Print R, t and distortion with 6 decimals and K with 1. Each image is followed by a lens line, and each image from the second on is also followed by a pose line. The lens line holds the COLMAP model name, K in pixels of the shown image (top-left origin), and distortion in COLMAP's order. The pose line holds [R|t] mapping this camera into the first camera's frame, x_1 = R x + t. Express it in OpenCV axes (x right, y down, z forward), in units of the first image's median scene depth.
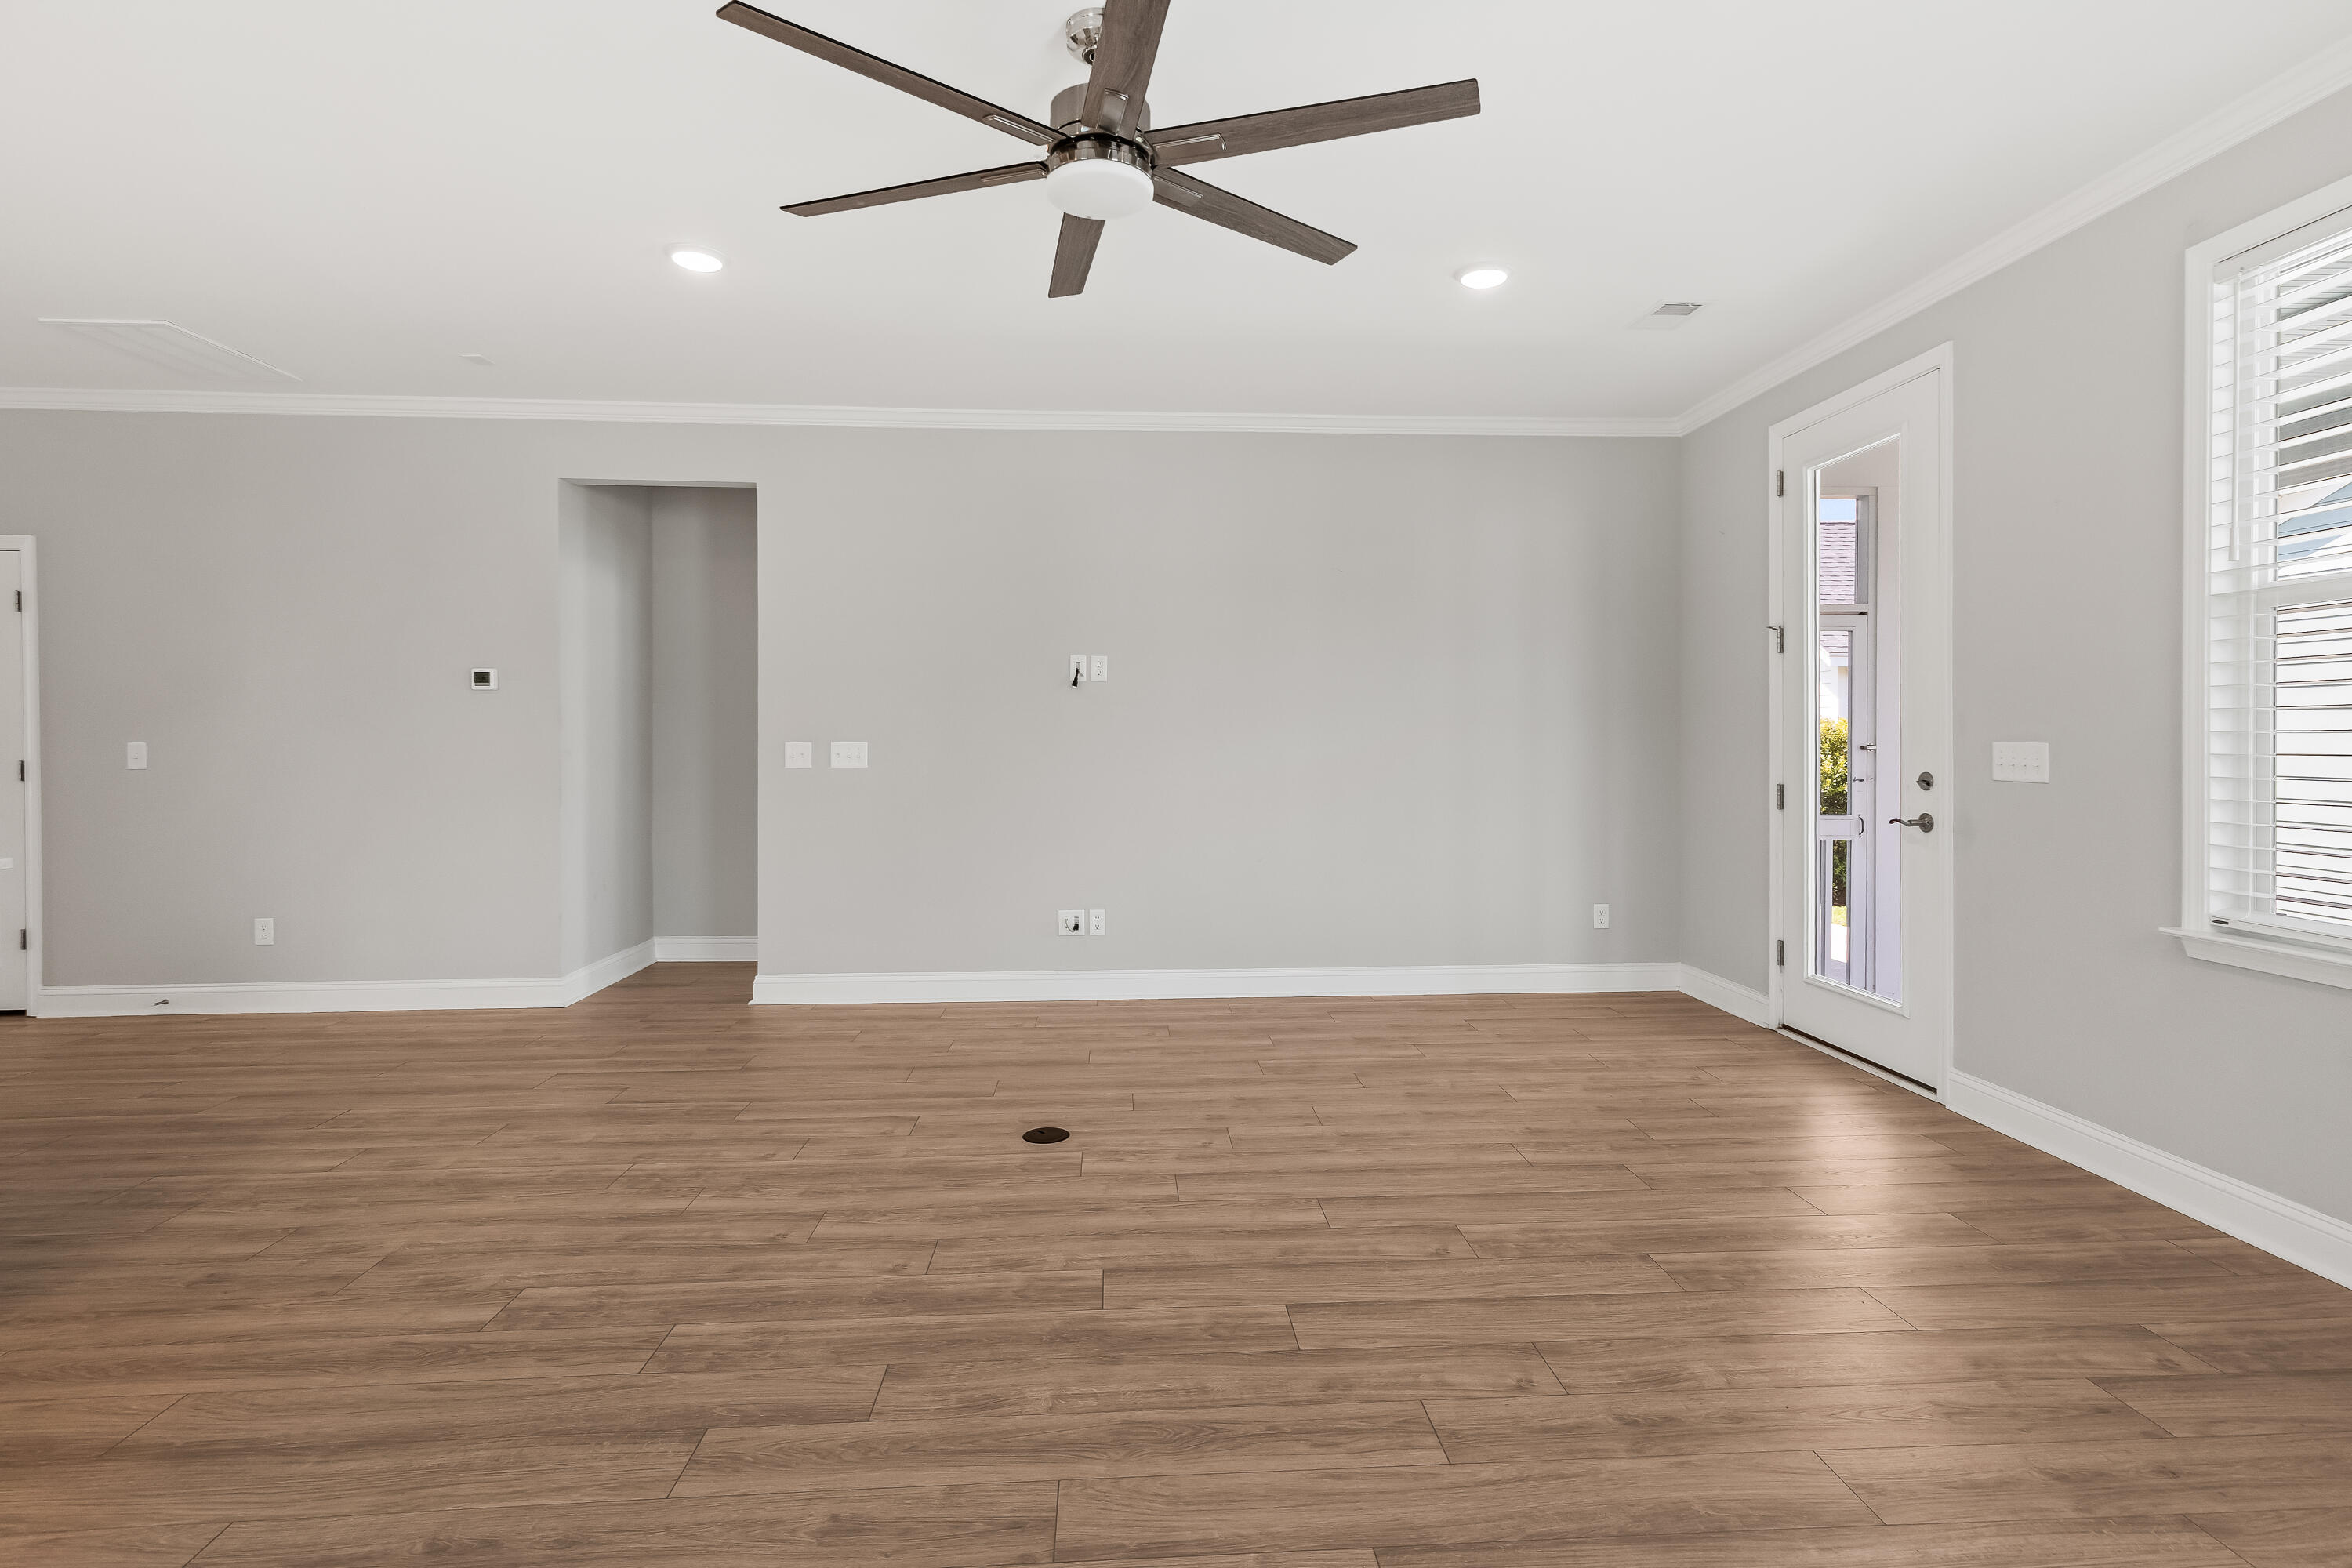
lens RADIAL K [[1166.0, 0, 1189.5], [0, 1166.0, 734.7], [0, 0, 1]] dist [0.007486, 0.001217]
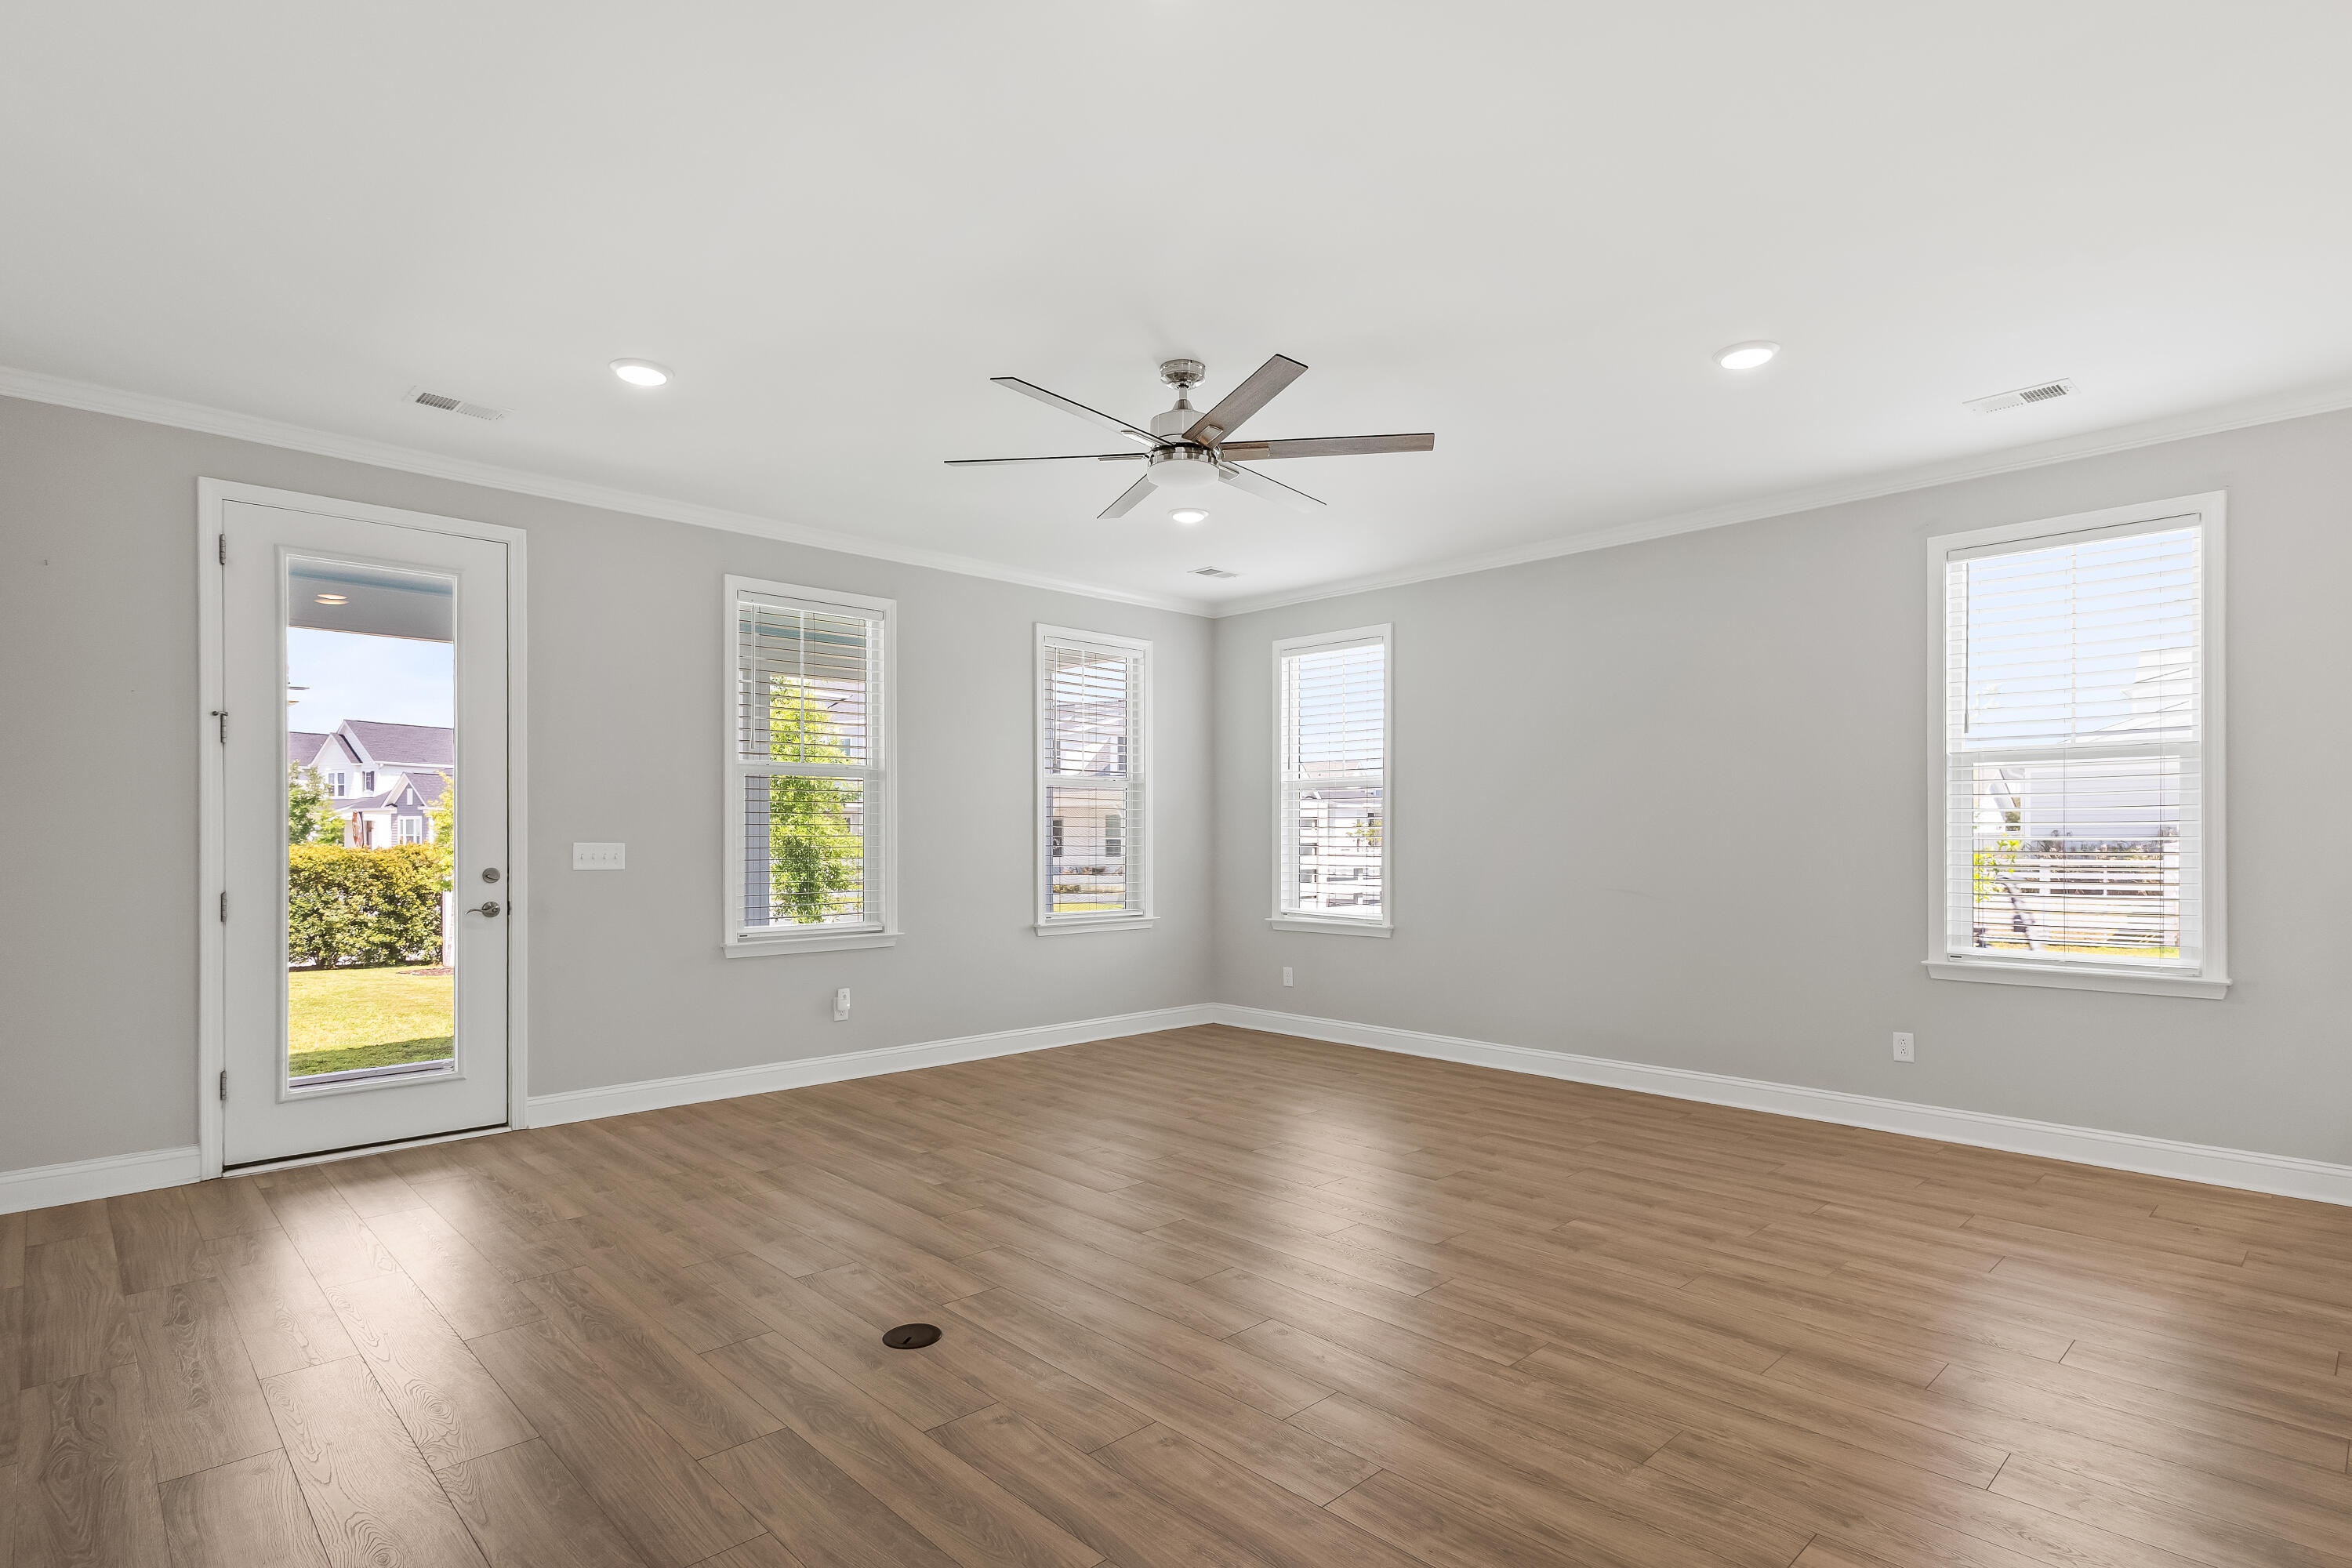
lens RADIAL K [[1172.1, 0, 1179.2], [0, 1172.1, 838.4], [0, 0, 1]] dist [0.003134, 0.000944]
pose [[-0.640079, 0.001069, 0.768308, -1.058876], [-0.001806, 0.999994, -0.002895, 0.004802], [-0.768307, -0.003240, -0.640073, 1.697023]]
